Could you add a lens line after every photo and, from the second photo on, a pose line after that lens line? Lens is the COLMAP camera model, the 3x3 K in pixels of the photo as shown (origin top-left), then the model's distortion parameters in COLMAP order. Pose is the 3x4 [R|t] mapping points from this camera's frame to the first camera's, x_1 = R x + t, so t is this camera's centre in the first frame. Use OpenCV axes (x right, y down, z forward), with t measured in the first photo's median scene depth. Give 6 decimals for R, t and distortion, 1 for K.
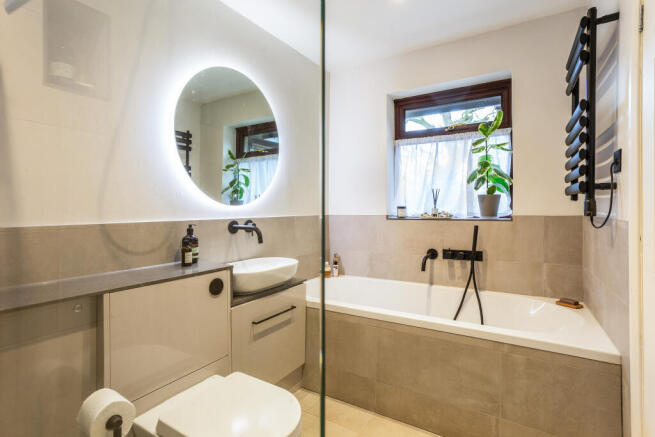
lens RADIAL K [[331.6, 0, 327.5], [0, 331.6, 218.5], [0, 0, 1]] dist [0.000036, 0.000043]
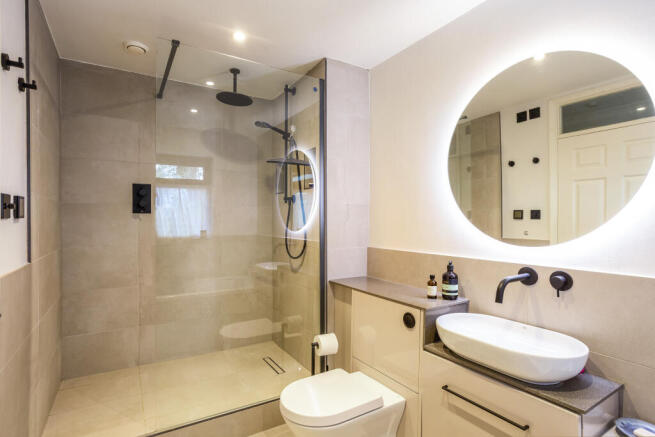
lens RADIAL K [[331.6, 0, 327.5], [0, 331.6, 218.5], [0, 0, 1]] dist [0.000036, 0.000043]
pose [[-0.454021, -0.005726, -0.890972, 0.678240], [-0.016788, 0.999857, 0.002129, -0.111885], [0.890833, 0.015924, -0.454053, 1.129618]]
